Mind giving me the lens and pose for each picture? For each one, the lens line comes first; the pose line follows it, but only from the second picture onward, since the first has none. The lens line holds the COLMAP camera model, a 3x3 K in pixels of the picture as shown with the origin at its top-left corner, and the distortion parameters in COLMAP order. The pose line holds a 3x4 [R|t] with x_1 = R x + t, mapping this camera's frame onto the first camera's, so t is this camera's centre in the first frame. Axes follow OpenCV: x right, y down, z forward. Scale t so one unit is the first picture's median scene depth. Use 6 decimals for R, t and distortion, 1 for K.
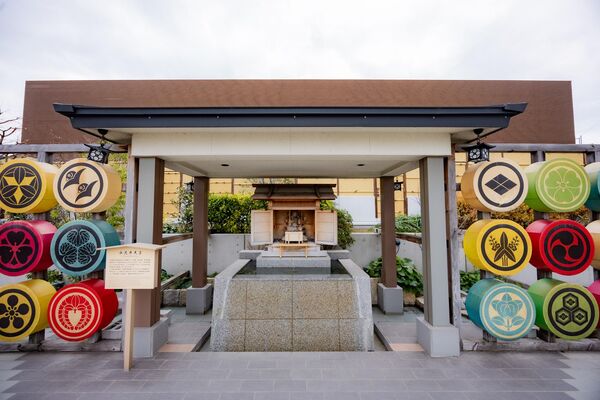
lens RADIAL K [[227.9, 0, 299.9], [0, 227.9, 200.9], [0, 0, 1]] dist [0.000158, 0.000342]
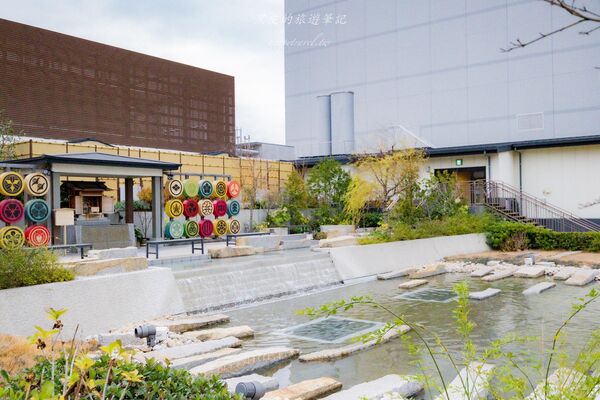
lens RADIAL K [[610.1, 0, 299.9], [0, 610.1, 201.3], [0, 0, 1]] dist [0.003228, 0.000000]
pose [[0.615853, 0.001199, 0.787860, -4.289698], [-0.024214, 0.999555, 0.017407, -0.069998], [-0.787489, -0.029797, 0.615609, -5.052527]]
